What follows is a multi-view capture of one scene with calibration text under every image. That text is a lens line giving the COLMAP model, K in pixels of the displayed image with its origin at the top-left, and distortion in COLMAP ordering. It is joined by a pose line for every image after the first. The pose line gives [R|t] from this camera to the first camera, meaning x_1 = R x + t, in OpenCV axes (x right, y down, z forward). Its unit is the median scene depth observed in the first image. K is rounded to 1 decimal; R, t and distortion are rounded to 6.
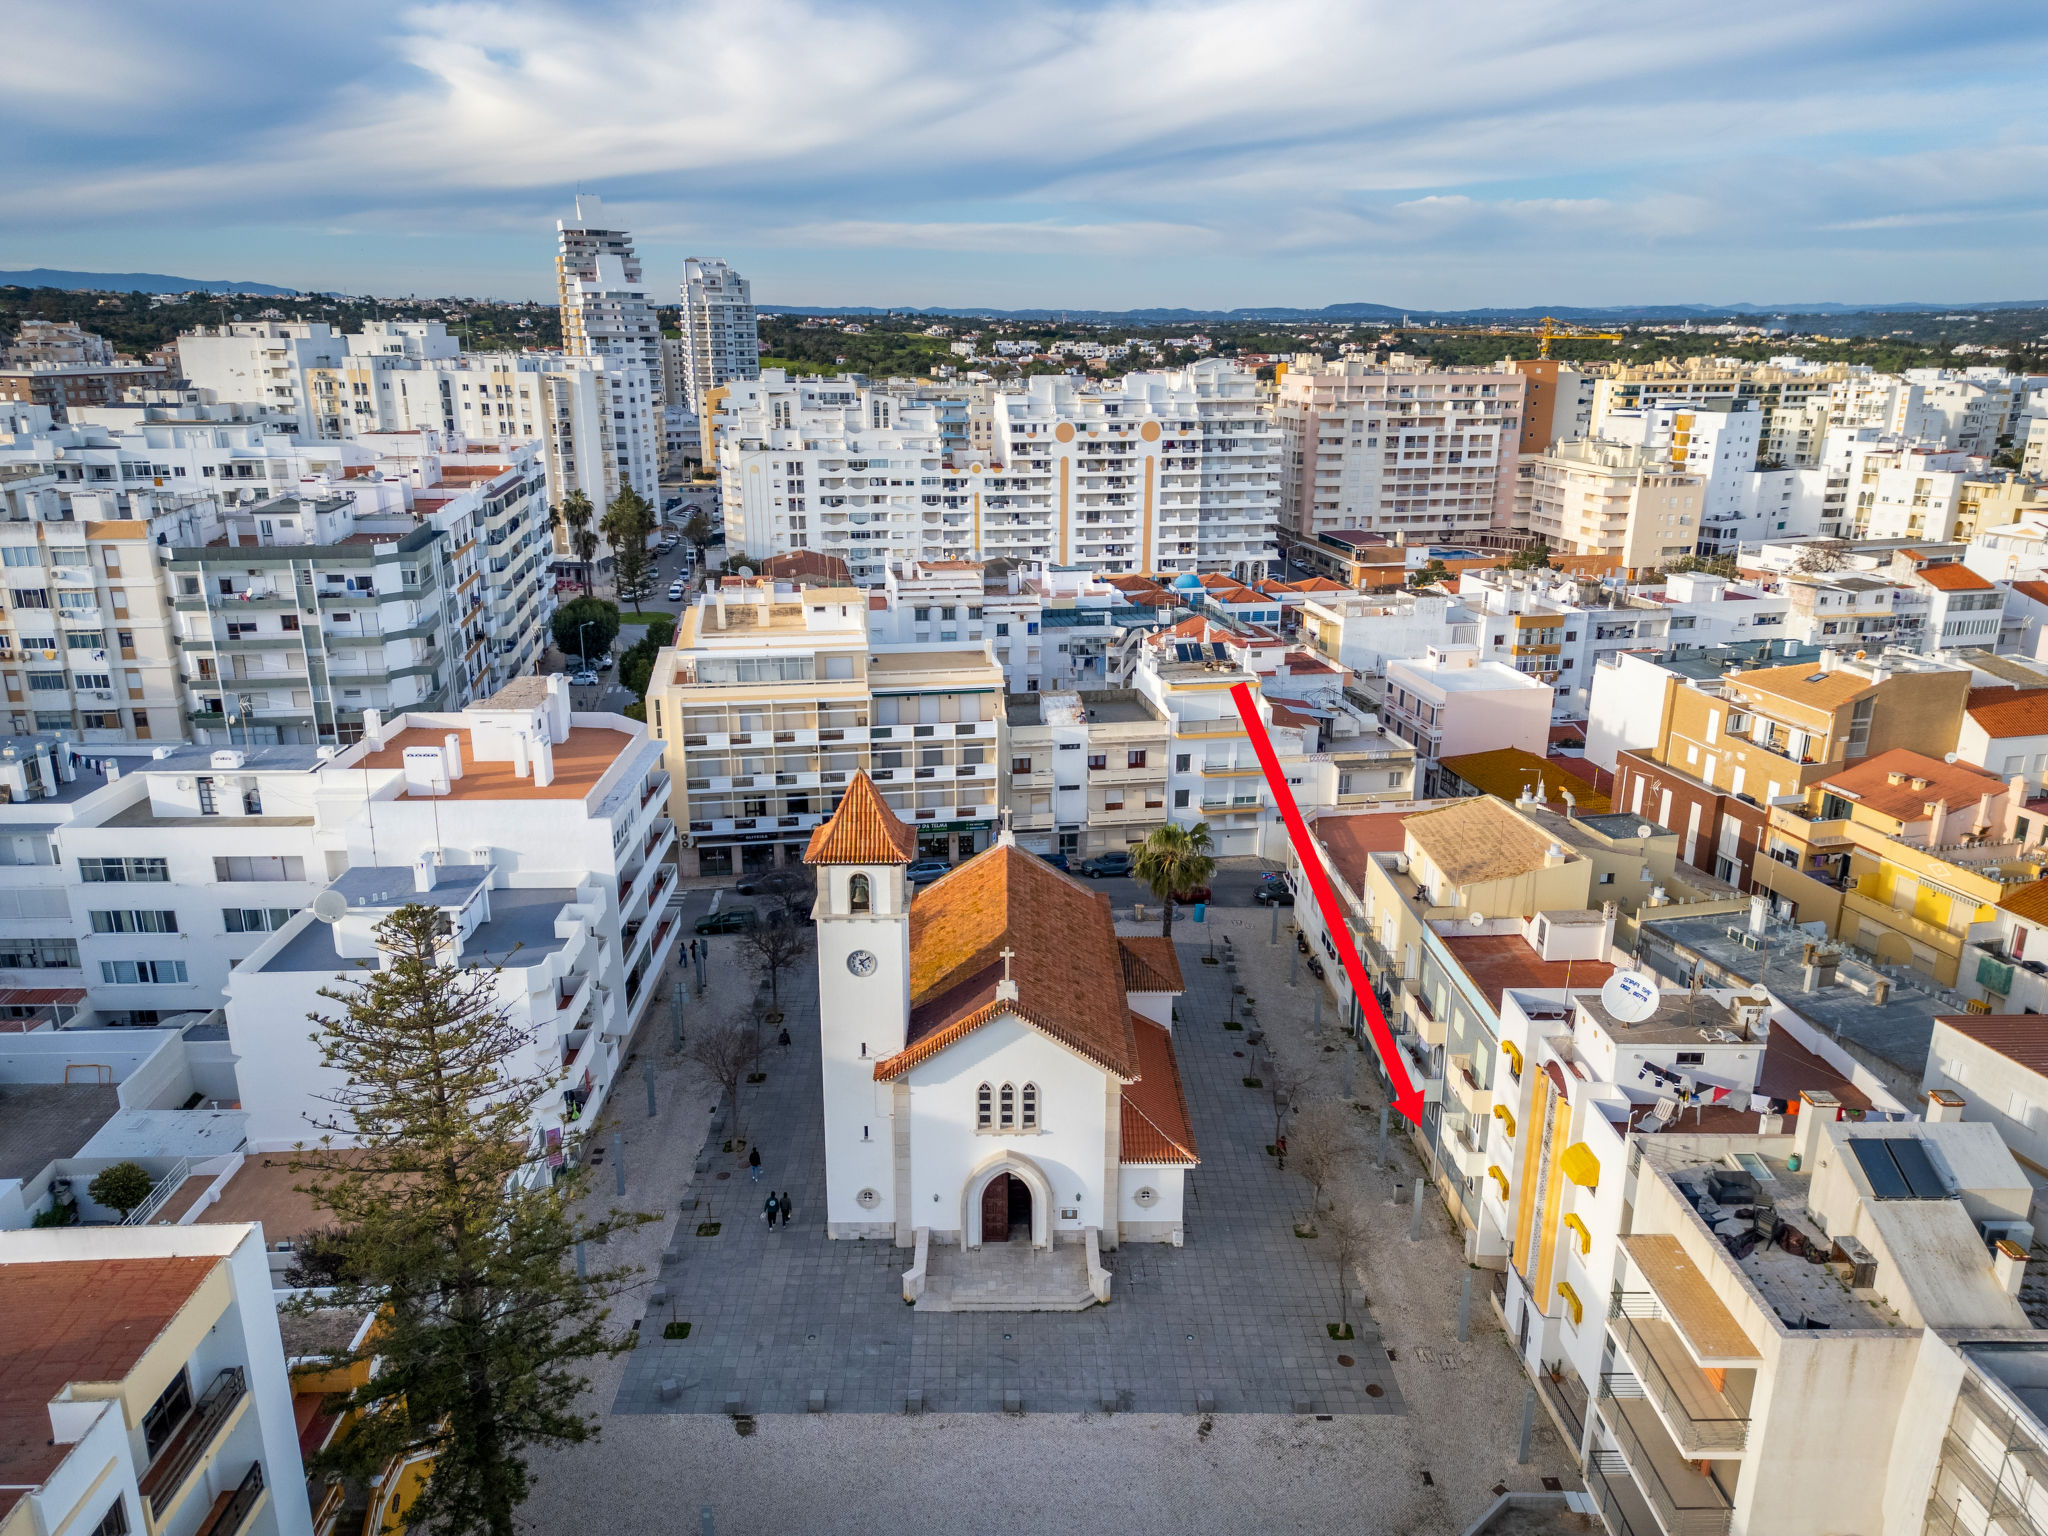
lens RADIAL K [[1416.0, 0, 994.7], [0, 1416.0, 774.1], [0, 0, 1]] dist [0.060885, -0.074469]
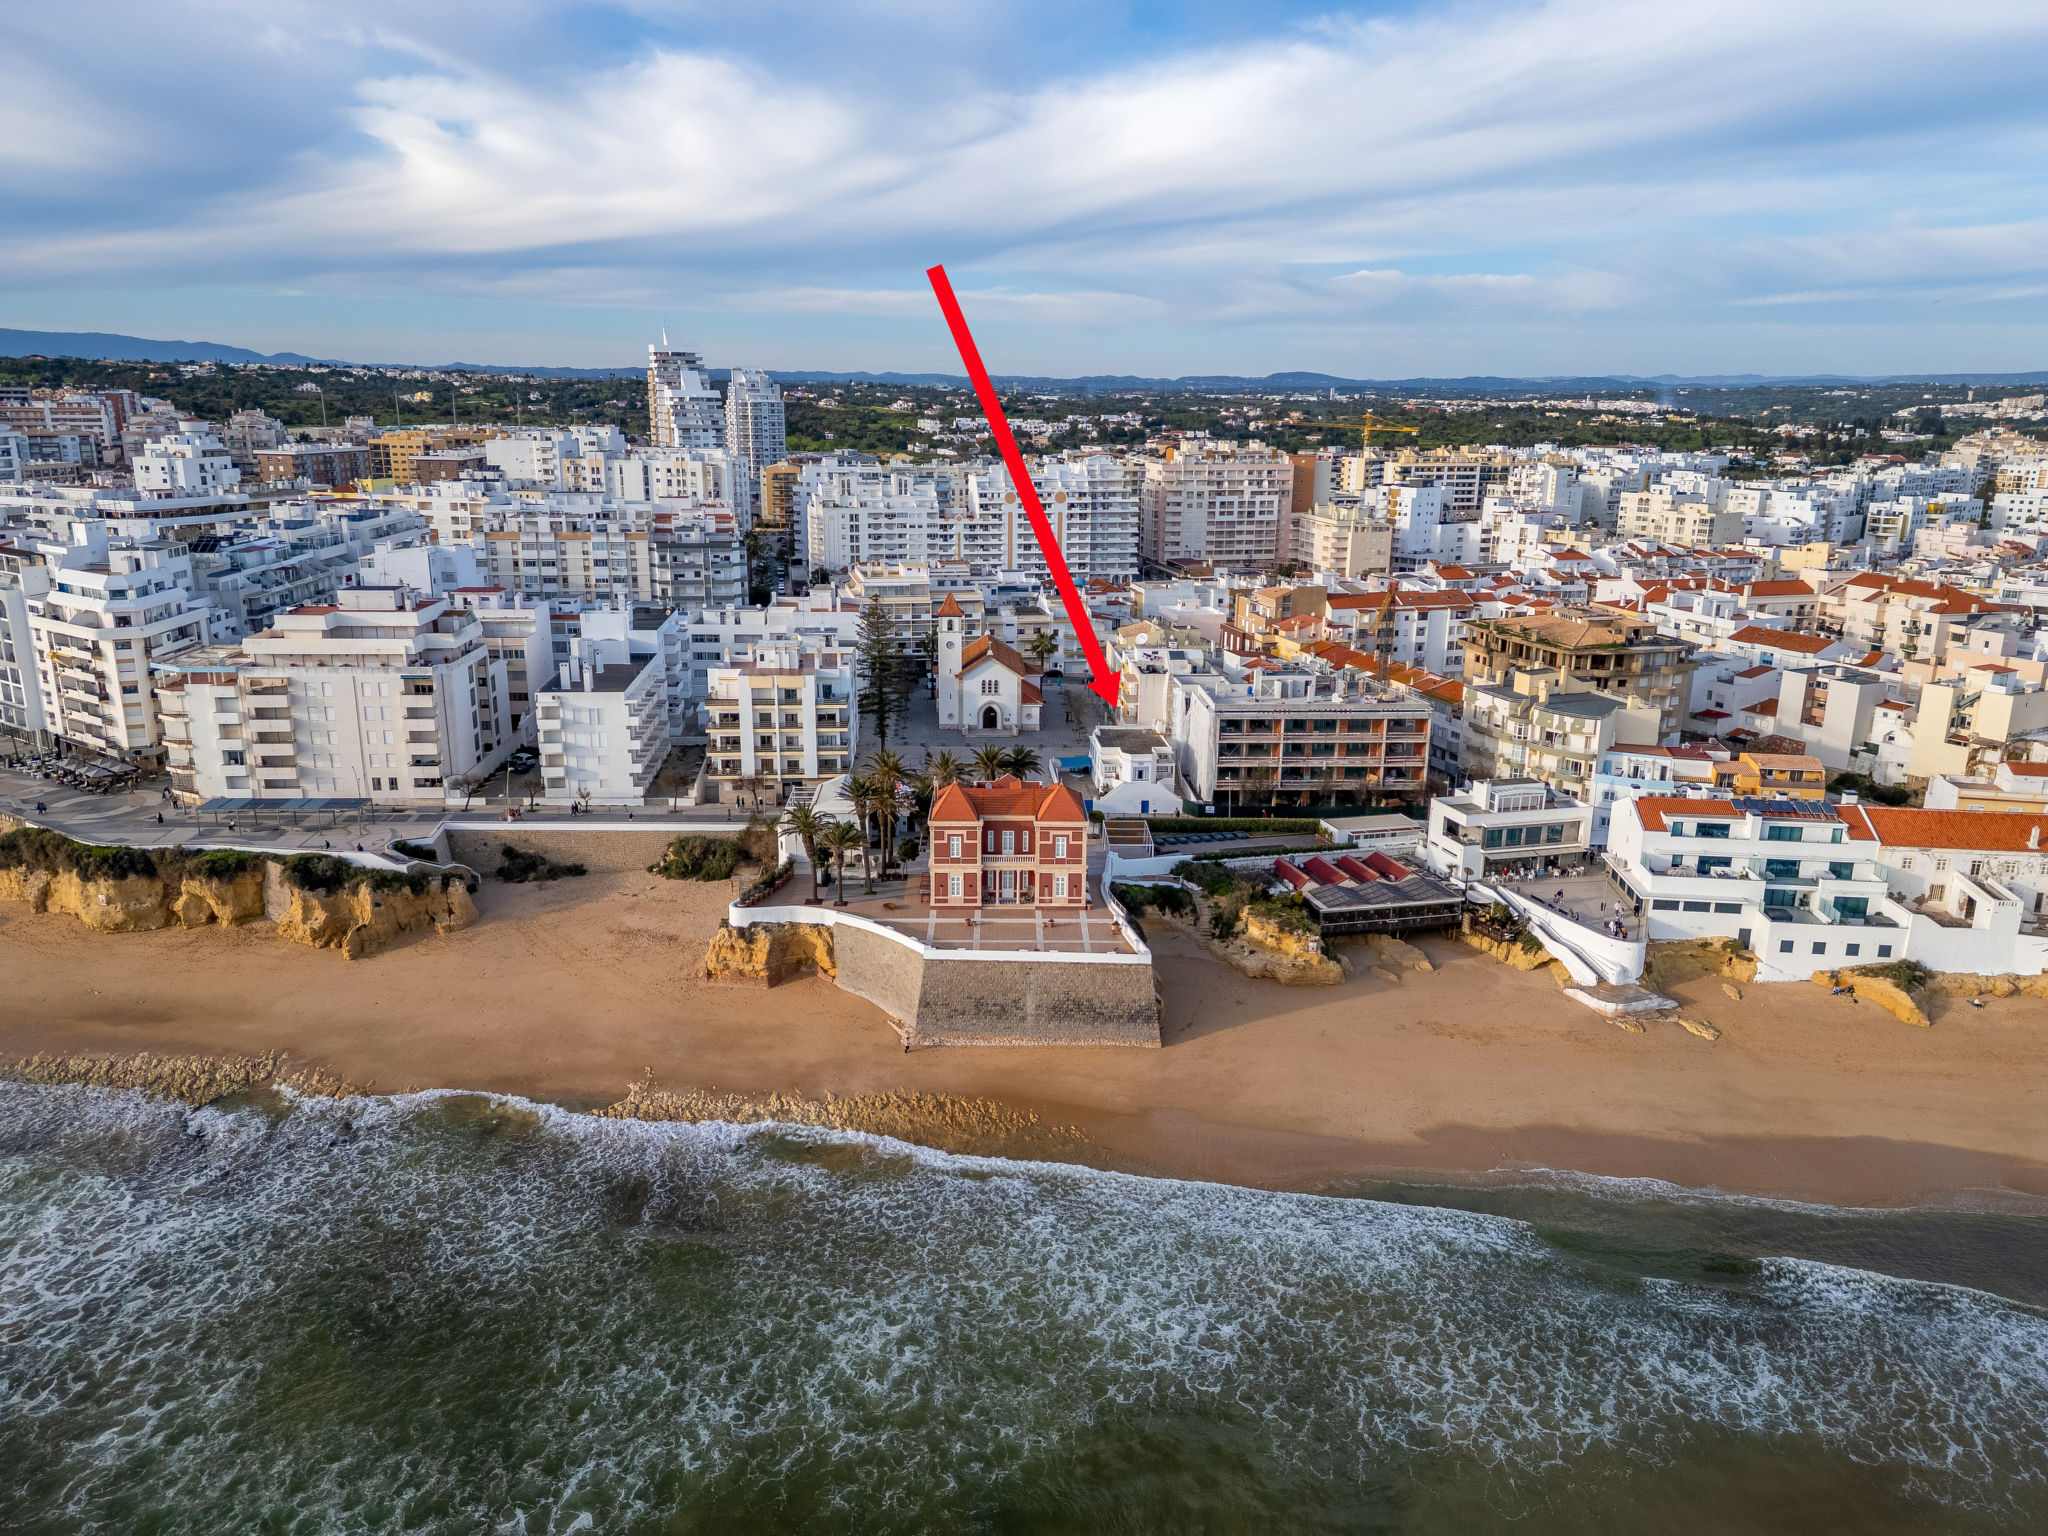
lens RADIAL K [[1416.0, 0, 994.7], [0, 1416.0, 774.1], [0, 0, 1]] dist [0.060885, -0.074469]
pose [[0.999456, -0.001002, 0.032964, -0.025534], [0.002351, 0.999161, -0.040899, 0.156968], [-0.032895, 0.040954, 0.998619, -0.672134]]
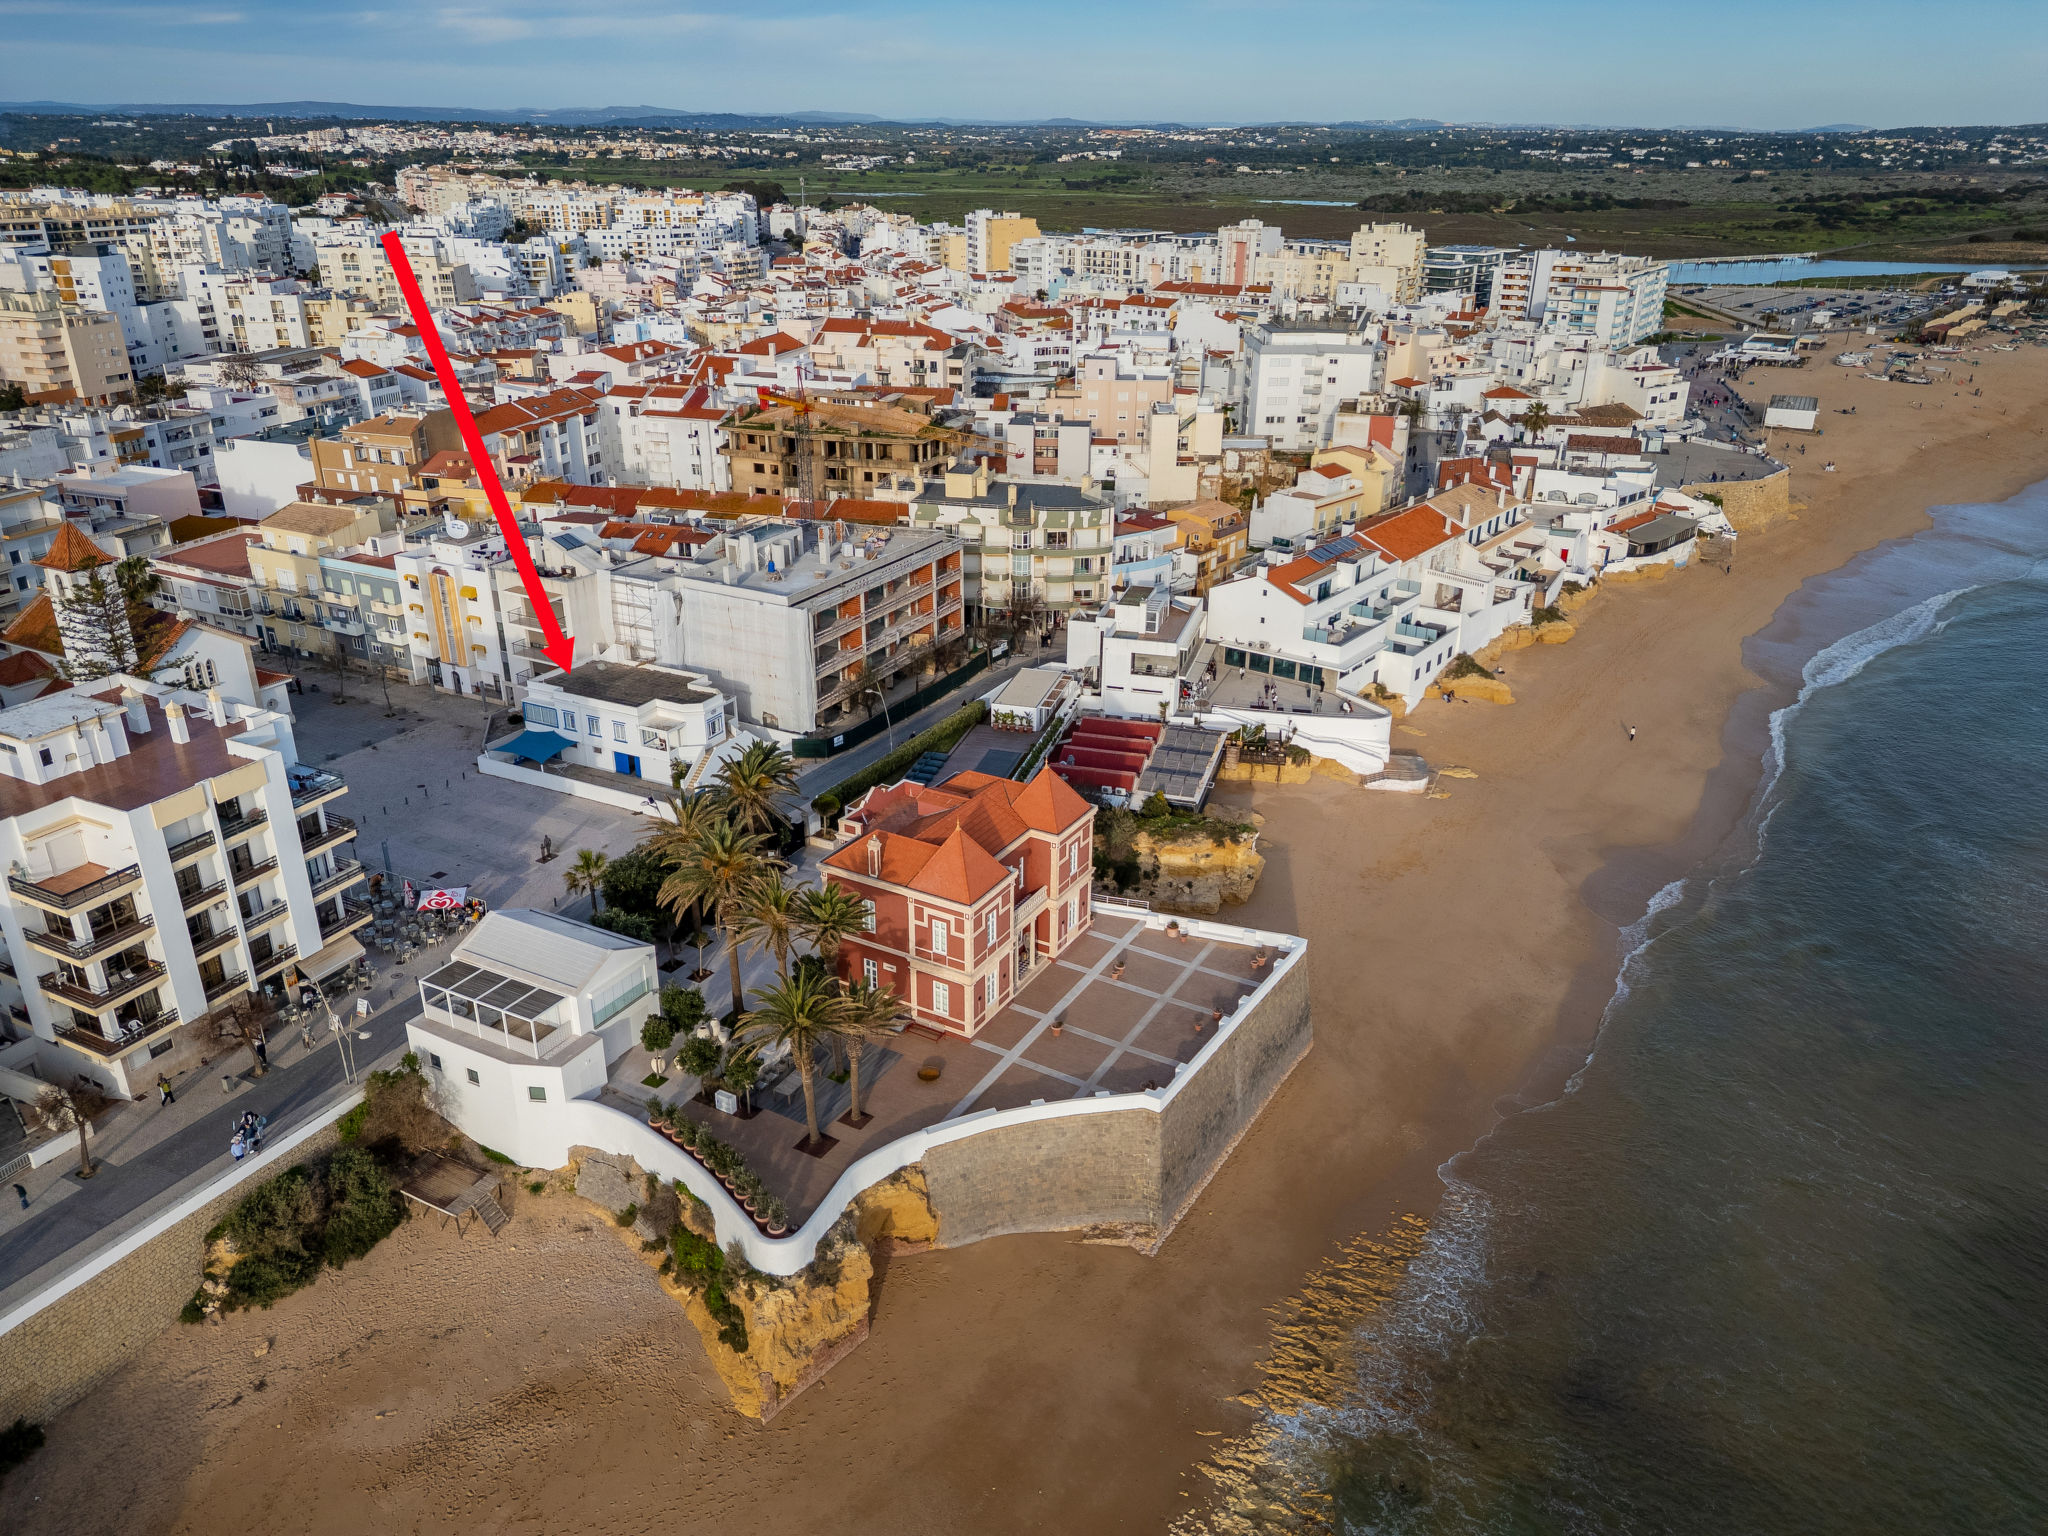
lens RADIAL K [[1434.1, 0, 1014.7], [0, 1434.1, 758.3], [0, 0, 1]] dist [0.071980, -0.064534]
pose [[0.462966, -0.341963, 0.817755, -0.303144], [0.255437, 0.934916, 0.246343, 0.034032], [-0.848773, 0.094837, 0.520184, -0.260231]]
